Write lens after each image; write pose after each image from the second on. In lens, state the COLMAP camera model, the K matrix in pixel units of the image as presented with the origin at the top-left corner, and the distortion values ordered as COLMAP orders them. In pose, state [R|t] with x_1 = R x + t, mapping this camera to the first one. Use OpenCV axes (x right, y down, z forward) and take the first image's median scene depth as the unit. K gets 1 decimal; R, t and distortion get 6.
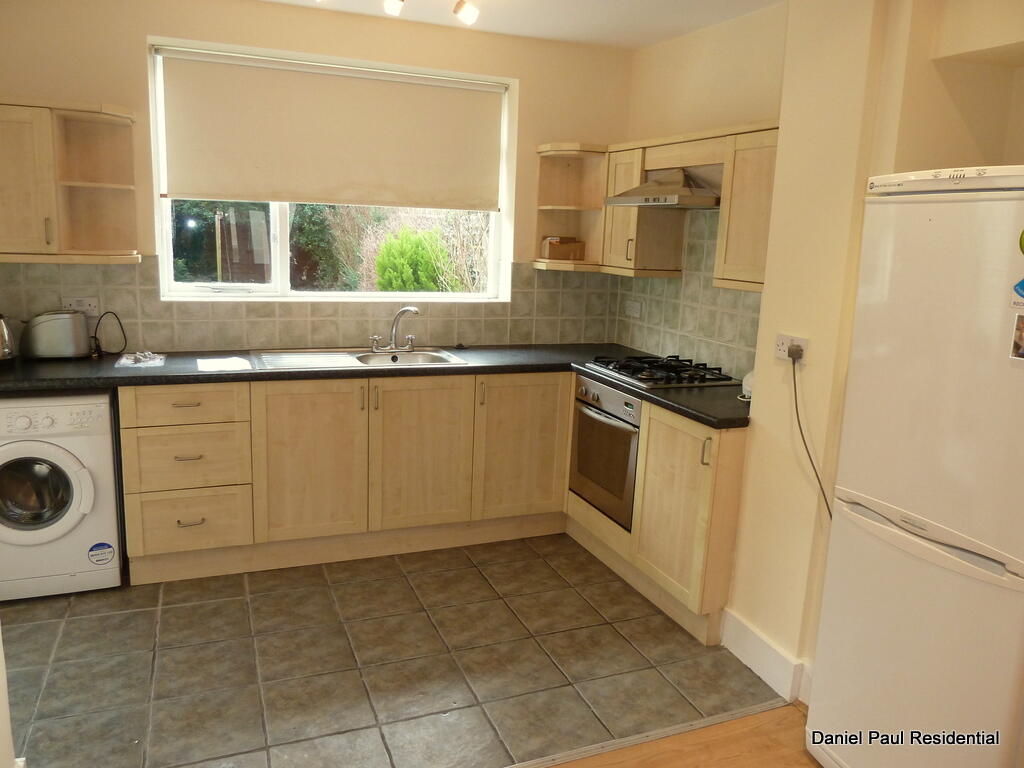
lens RADIAL K [[758.6, 0, 512.0], [0, 758.6, 384.0], [0, 0, 1]] dist [-0.031523, -0.000921]
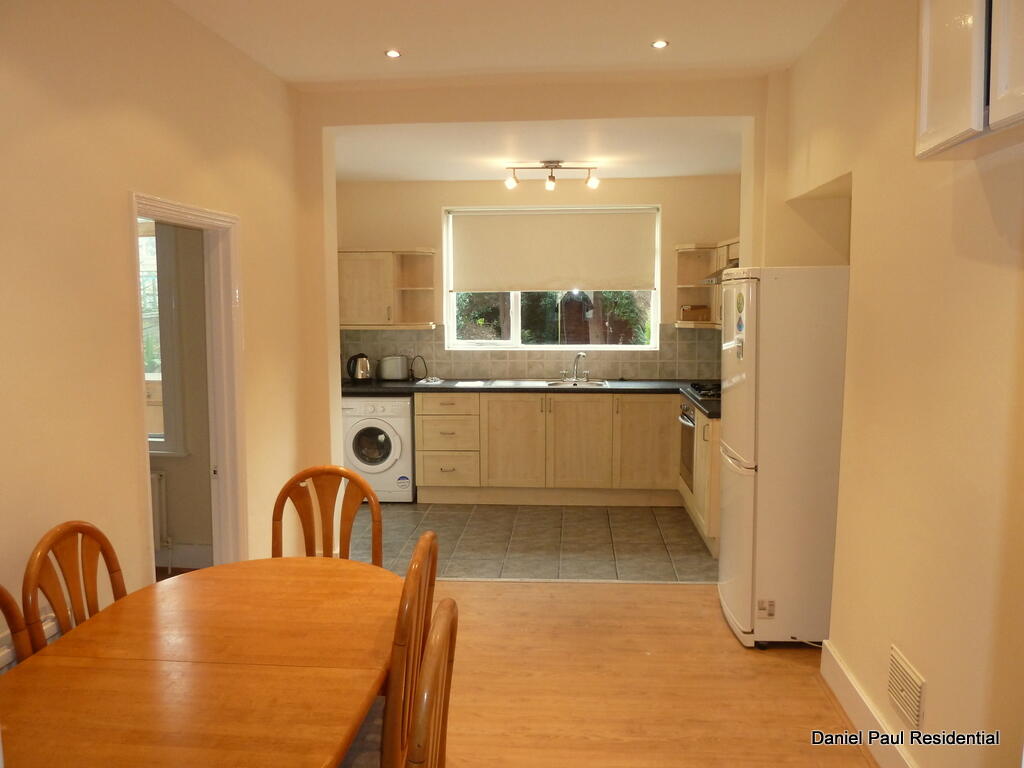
lens RADIAL K [[758.6, 0, 512.0], [0, 758.6, 384.0], [0, 0, 1]] dist [-0.031523, -0.000921]
pose [[0.892786, 0.006637, -0.450433, 0.497778], [-0.047481, 0.995708, -0.079441, 0.108136], [0.447972, 0.092311, 0.889269, -0.533824]]
